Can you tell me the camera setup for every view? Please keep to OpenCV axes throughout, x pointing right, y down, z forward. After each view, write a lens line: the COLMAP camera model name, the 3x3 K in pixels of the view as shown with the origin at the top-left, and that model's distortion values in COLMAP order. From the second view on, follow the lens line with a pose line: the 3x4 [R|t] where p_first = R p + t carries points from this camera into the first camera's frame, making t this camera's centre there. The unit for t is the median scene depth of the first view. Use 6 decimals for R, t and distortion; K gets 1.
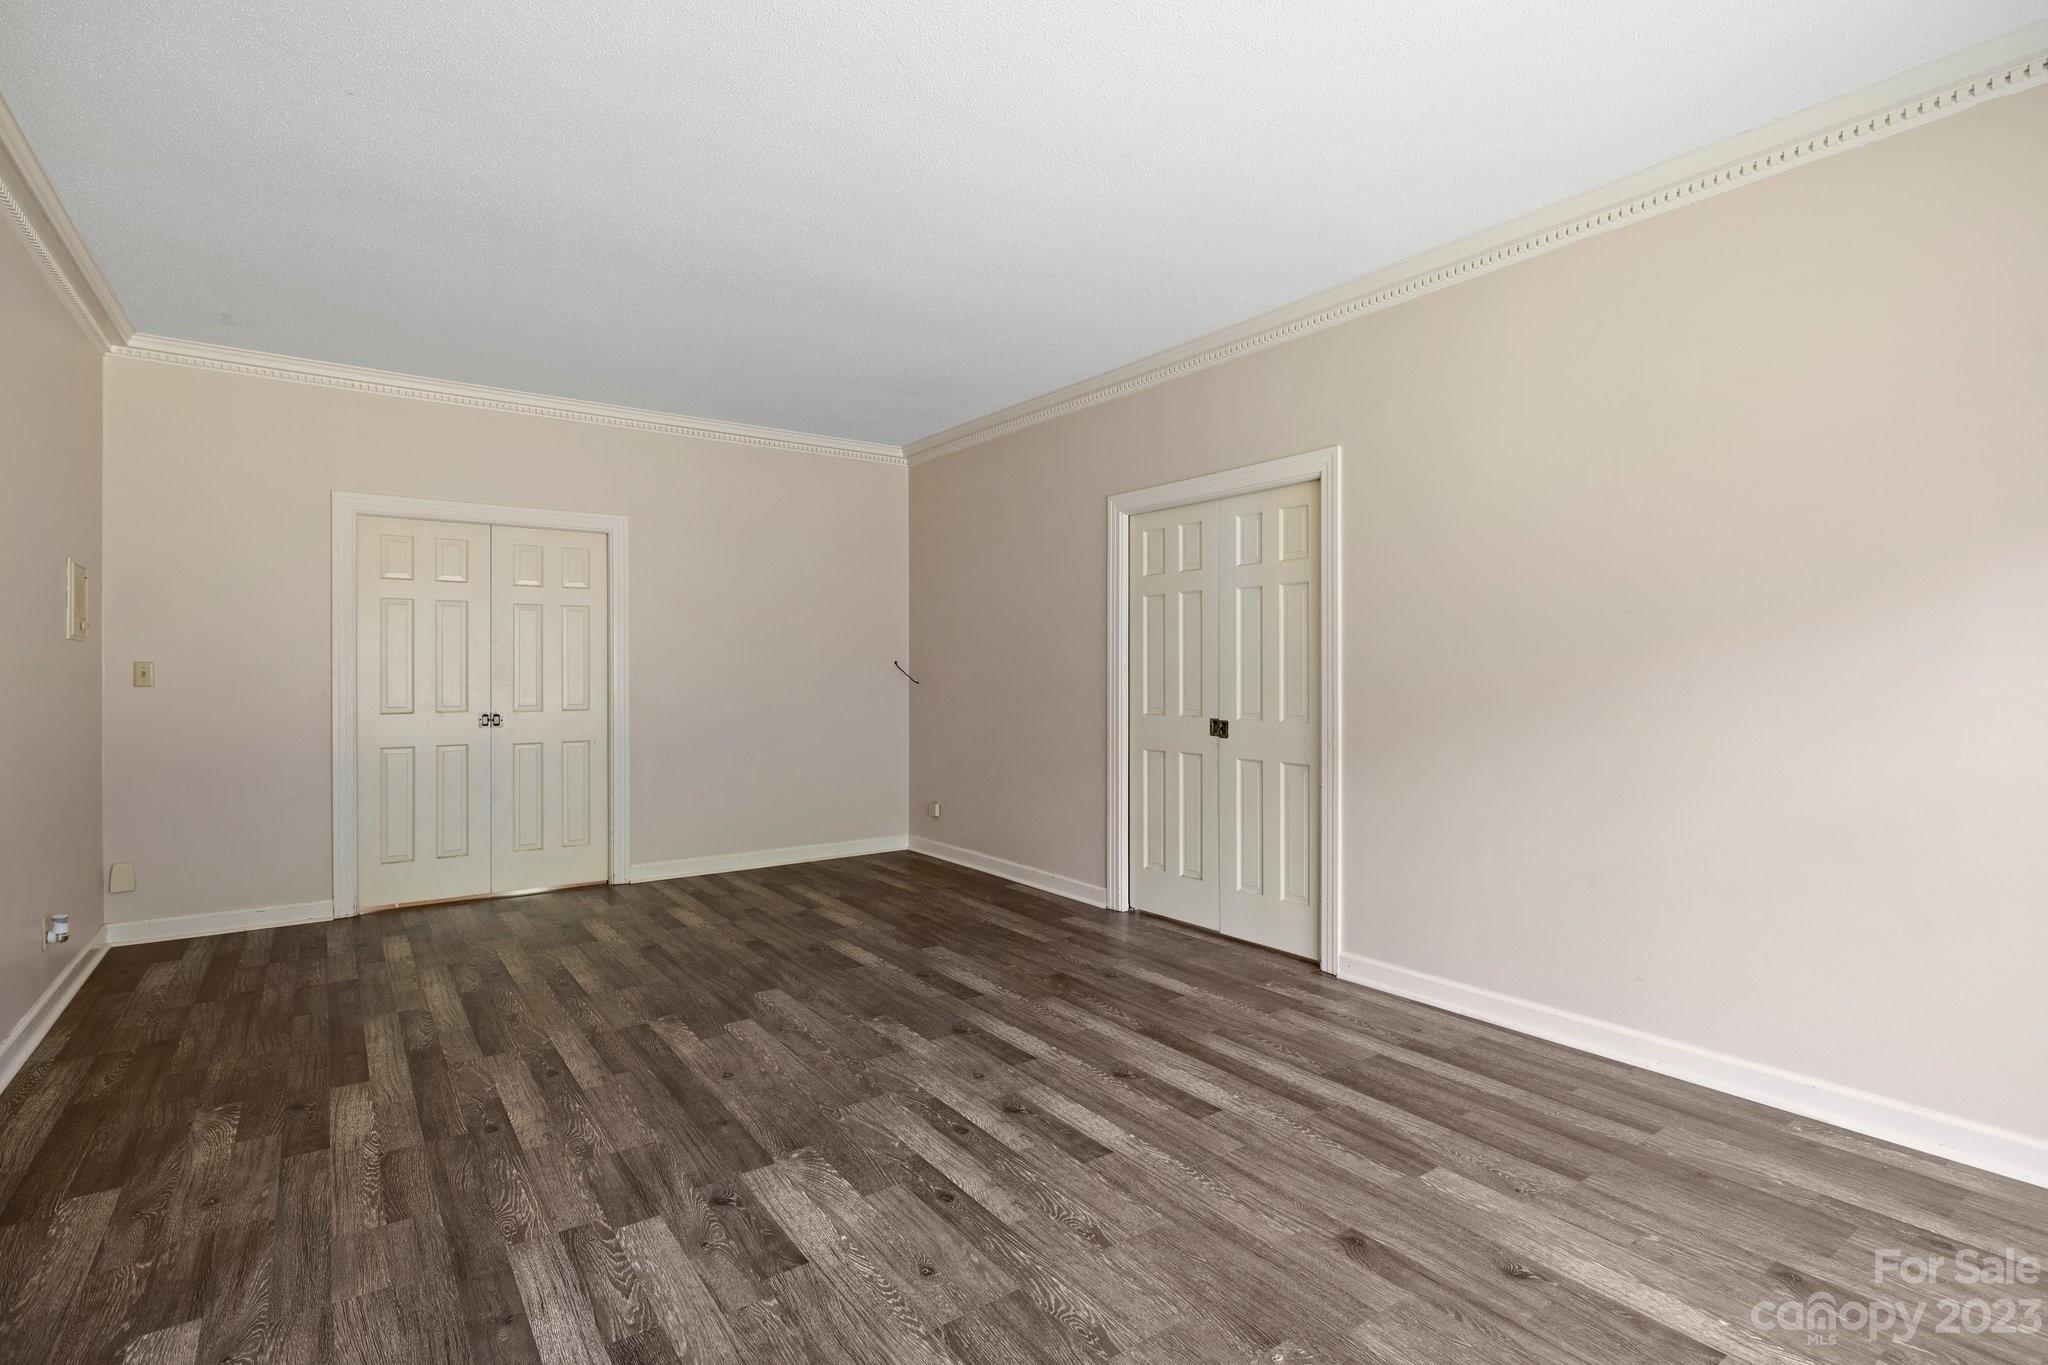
lens RADIAL K [[982.3, 0, 1025.6], [0, 982.3, 670.9], [0, 0, 1]] dist [-0.002509, 0.001616]
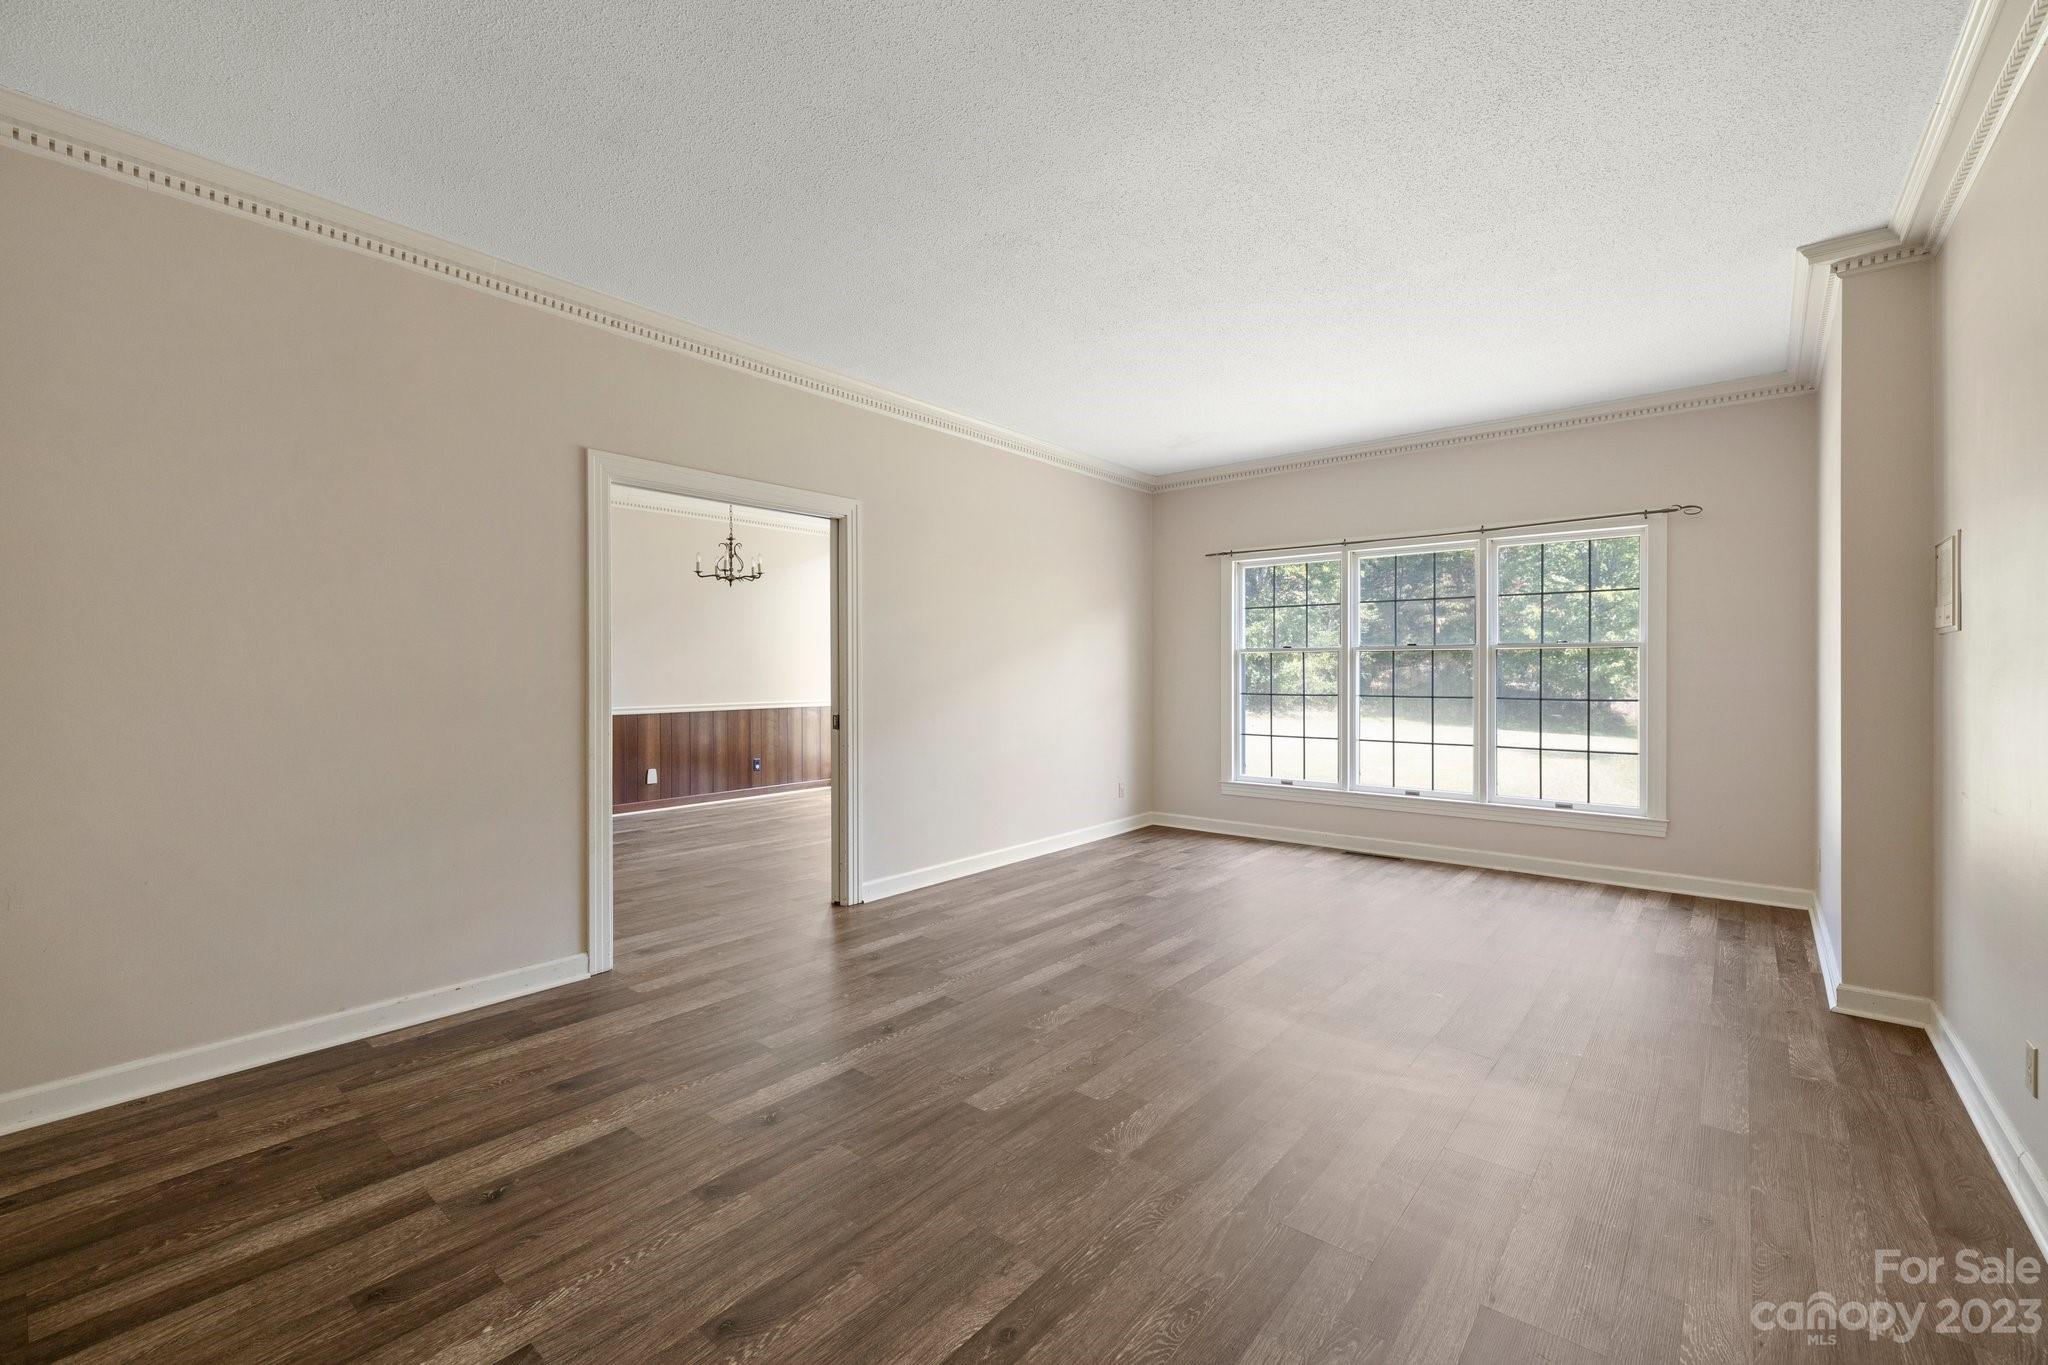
lens RADIAL K [[873.9, 0, 1021.0], [0, 873.9, 676.1], [0, 0, 1]] dist [0.001713, -0.000160]
pose [[-0.254368, -0.005051, 0.967094, -1.132004], [0.002963, 0.999978, 0.006002, 0.000032], [-0.967103, 0.004392, -0.254348, 1.417639]]
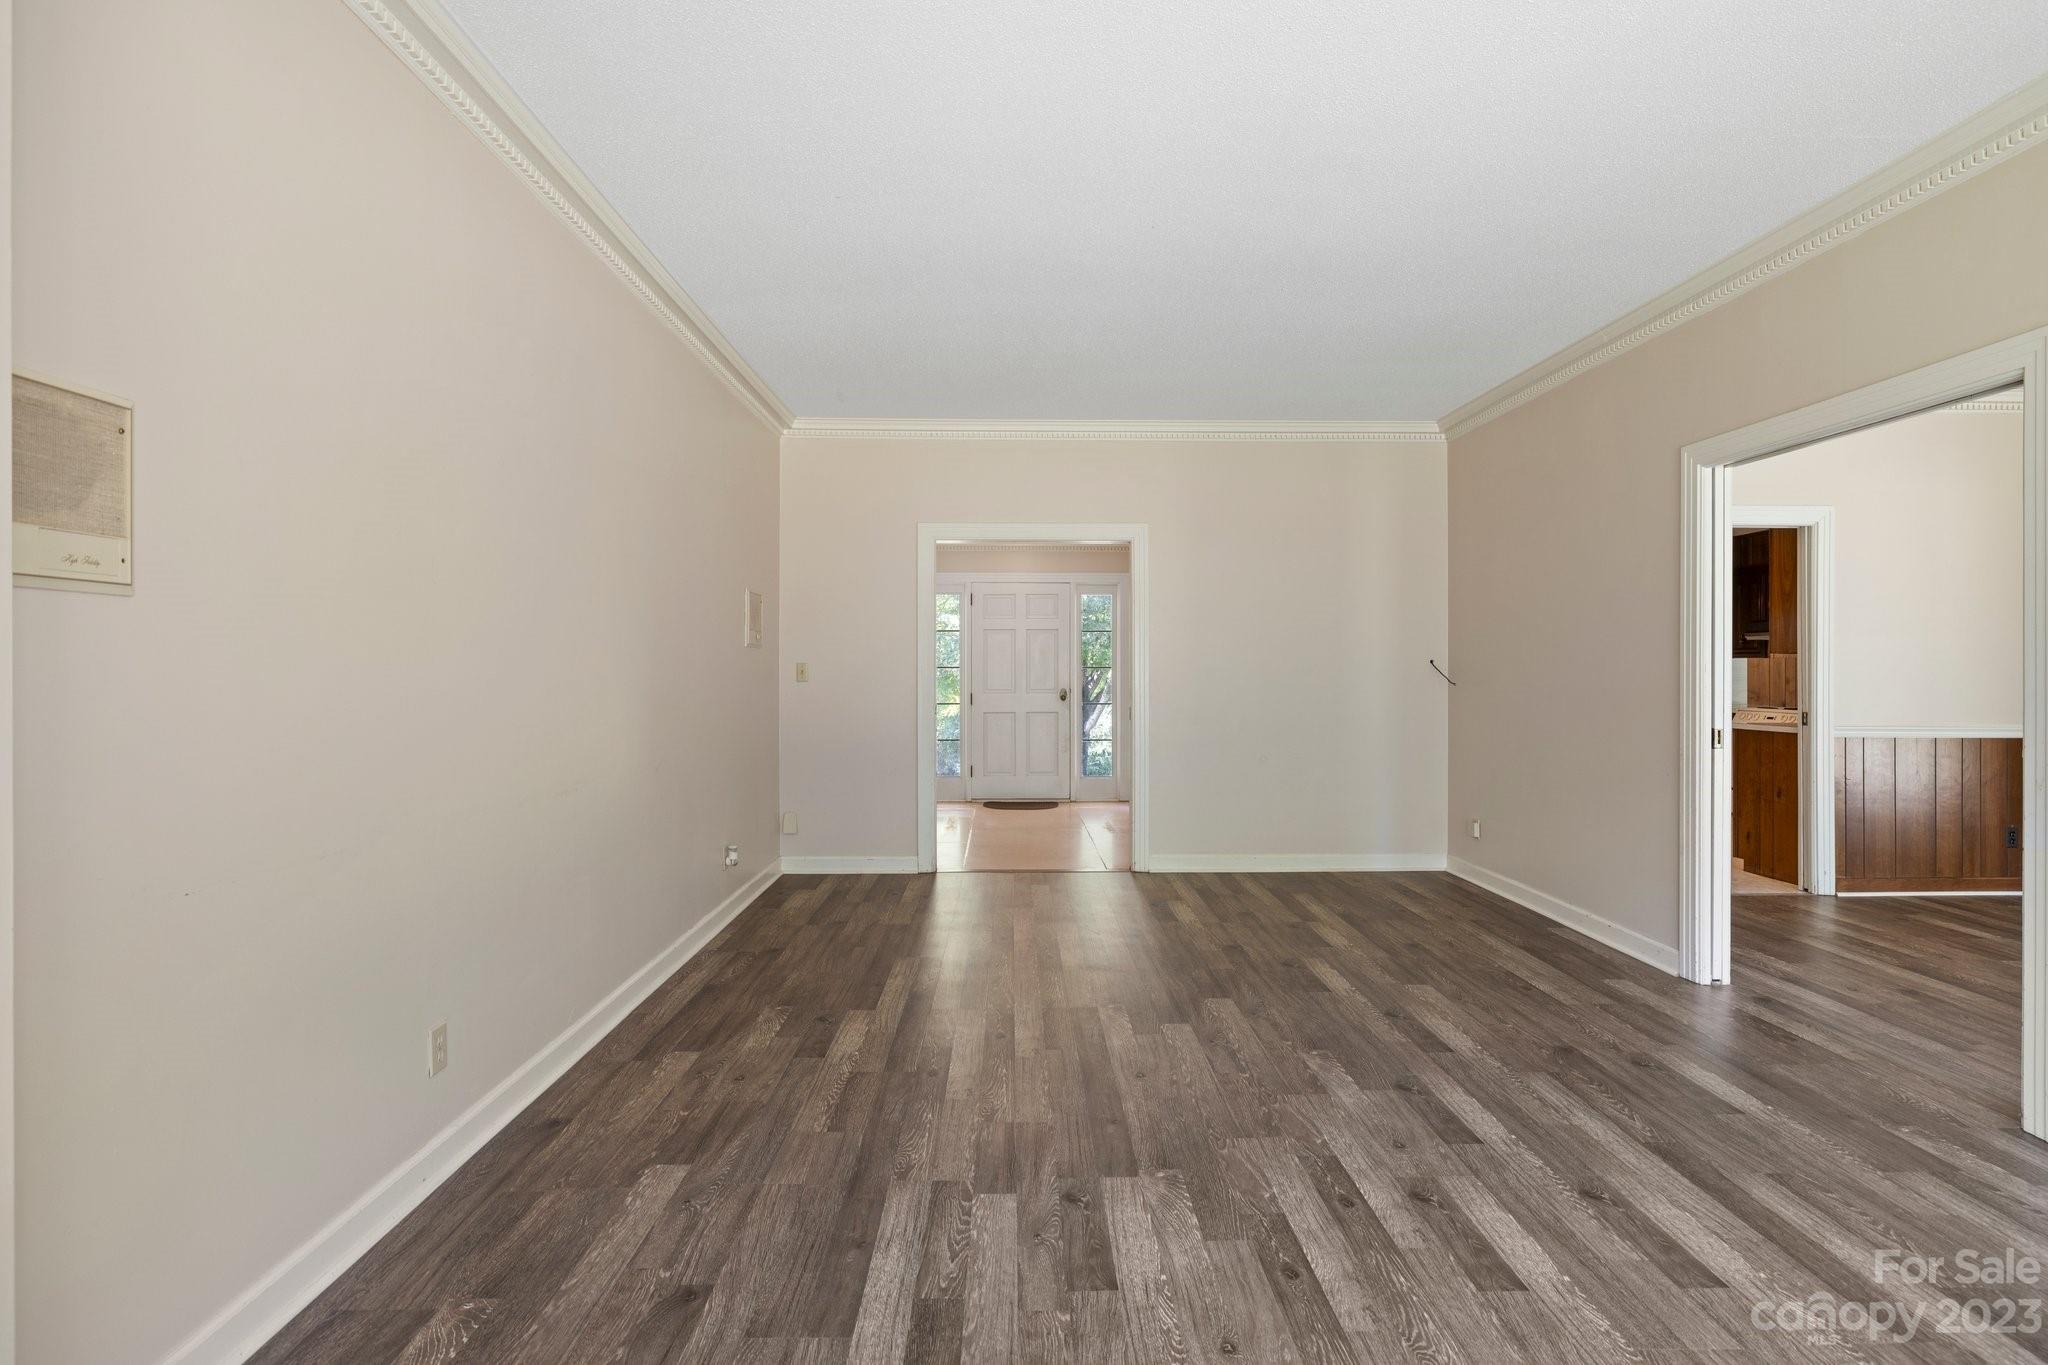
lens RADIAL K [[982.3, 0, 1025.6], [0, 982.3, 670.9], [0, 0, 1]] dist [-0.002509, 0.001616]
pose [[0.821164, 0.001268, -0.570691, 0.169652], [-0.001072, 0.999999, 0.000679, -0.000313], [0.570692, 0.000055, 0.821164, 0.111756]]
